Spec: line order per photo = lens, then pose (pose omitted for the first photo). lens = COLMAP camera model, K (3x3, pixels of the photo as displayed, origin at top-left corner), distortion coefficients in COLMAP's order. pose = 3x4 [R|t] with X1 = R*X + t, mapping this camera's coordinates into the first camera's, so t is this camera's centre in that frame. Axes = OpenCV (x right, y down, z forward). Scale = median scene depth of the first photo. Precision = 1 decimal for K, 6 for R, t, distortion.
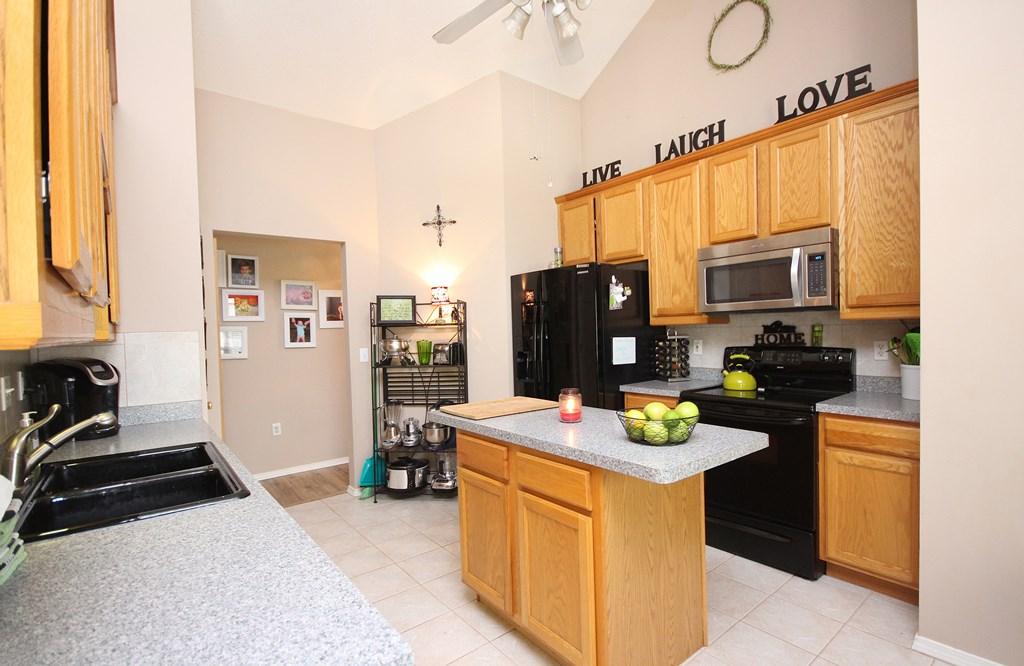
lens RADIAL K [[475.7, 0, 514.4], [0, 475.7, 330.0], [0, 0, 1]] dist [0.002096, 0.000297]
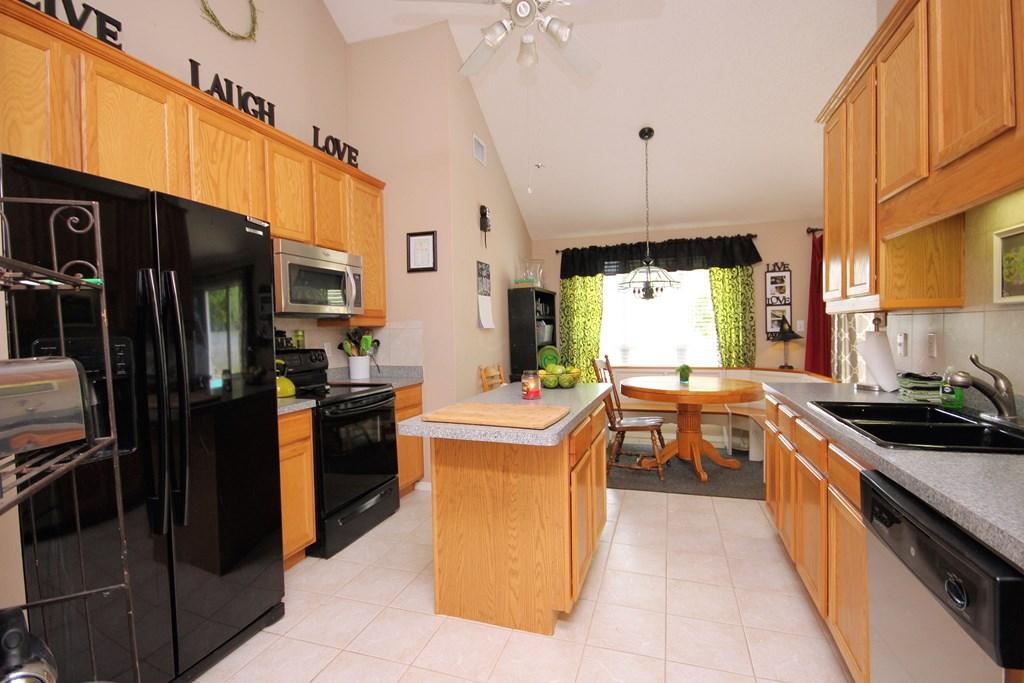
lens RADIAL K [[473.0, 0, 514.5], [0, 473.0, 348.6], [0, 0, 1]] dist [-0.007317, -0.002128]
pose [[-0.540213, 0.012895, 0.841429, -0.566622], [0.047015, 0.998783, 0.014878, 0.038817], [-0.840214, 0.047597, -0.540162, 1.107540]]
